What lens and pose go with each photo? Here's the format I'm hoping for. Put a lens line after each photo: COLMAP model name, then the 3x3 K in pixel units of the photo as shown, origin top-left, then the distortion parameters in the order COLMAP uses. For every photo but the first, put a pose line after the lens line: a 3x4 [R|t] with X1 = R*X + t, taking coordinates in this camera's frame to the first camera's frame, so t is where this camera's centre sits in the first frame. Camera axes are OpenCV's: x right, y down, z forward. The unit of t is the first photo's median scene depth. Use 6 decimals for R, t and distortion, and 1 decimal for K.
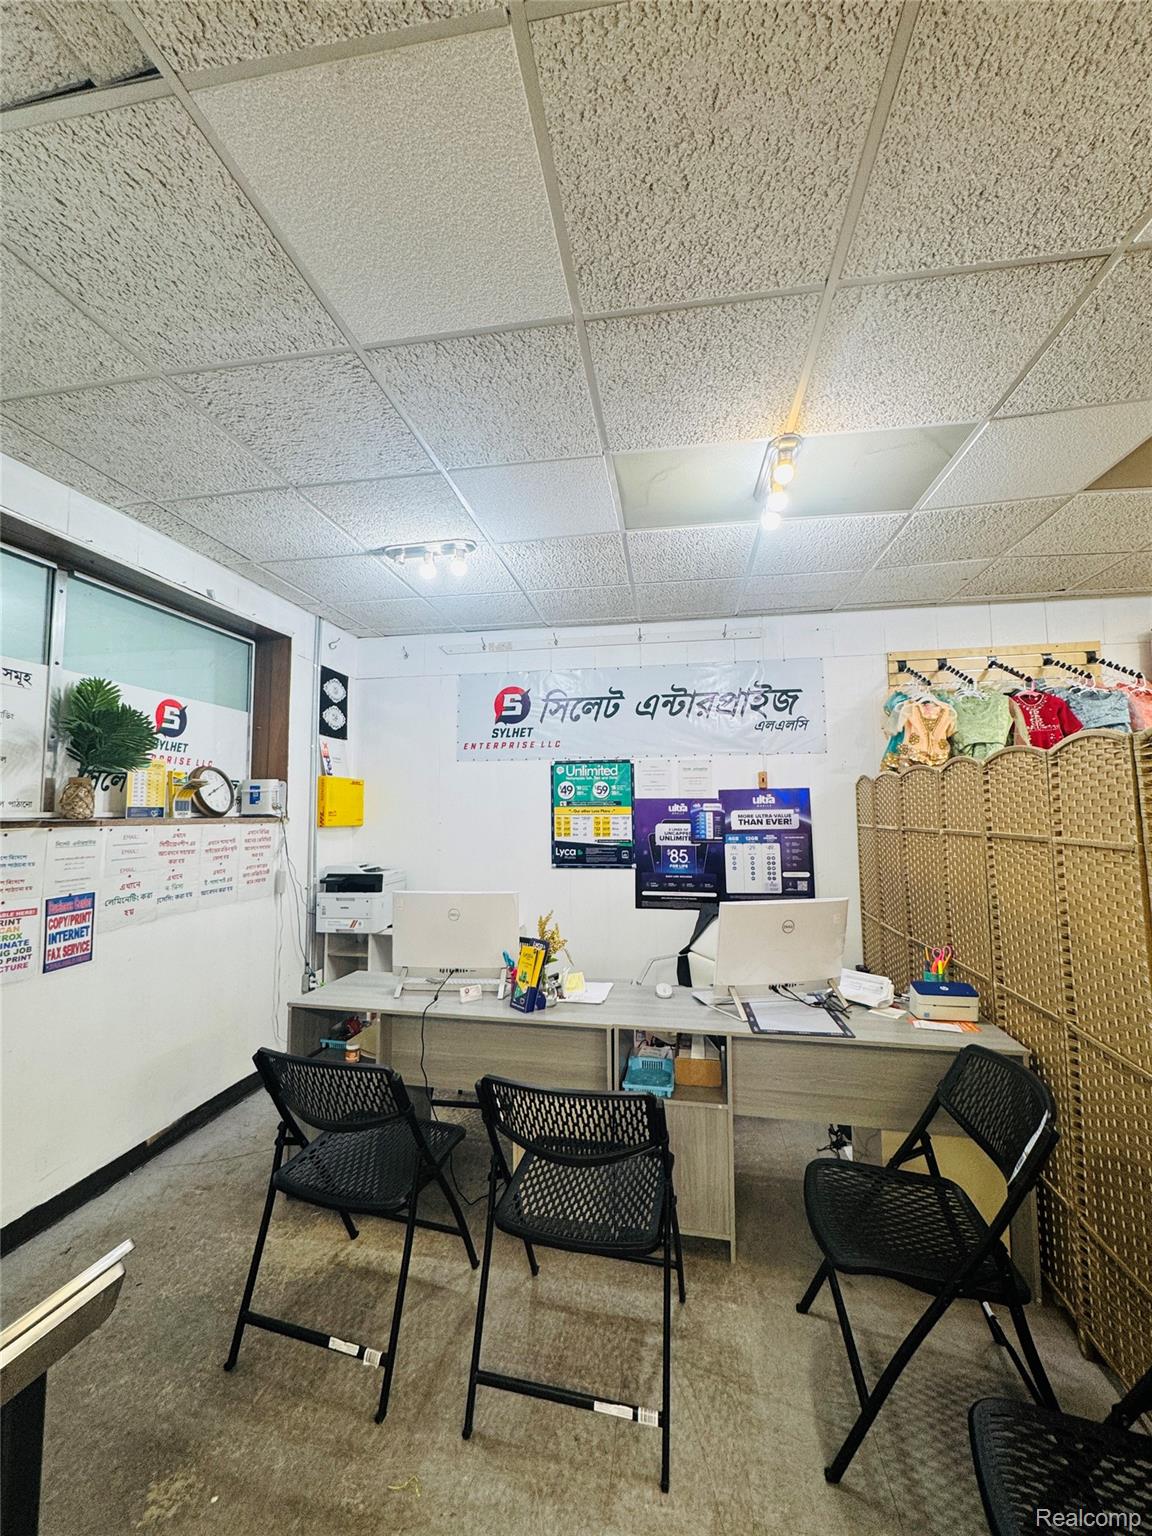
lens RADIAL K [[615.9, 0, 575.5], [0, 615.9, 766.0], [0, 0, 1]] dist [-0.003496, -0.000011]
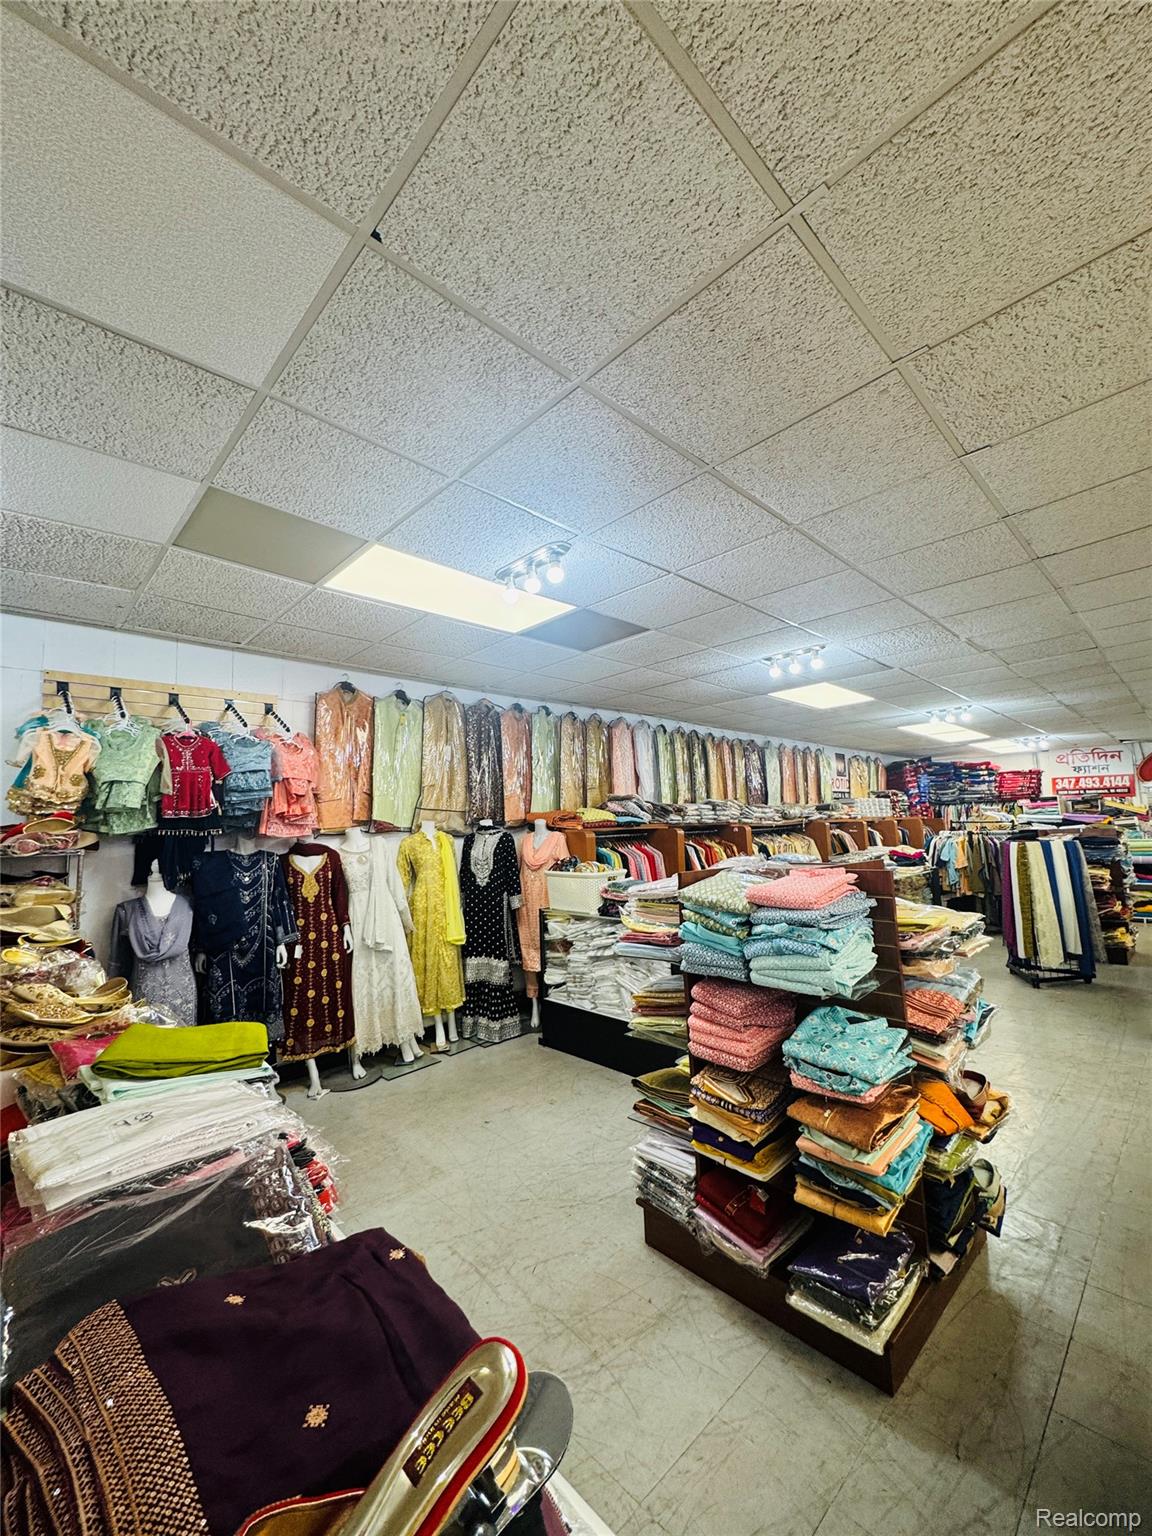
lens RADIAL K [[615.9, 0, 579.4], [0, 615.9, 765.5], [0, 0, 1]] dist [-0.003496, -0.000011]
pose [[0.591976, 0.072437, 0.802694, 0.308063], [-0.031001, 0.997262, -0.067132, -0.019150], [-0.805359, 0.014856, 0.592601, -0.120809]]
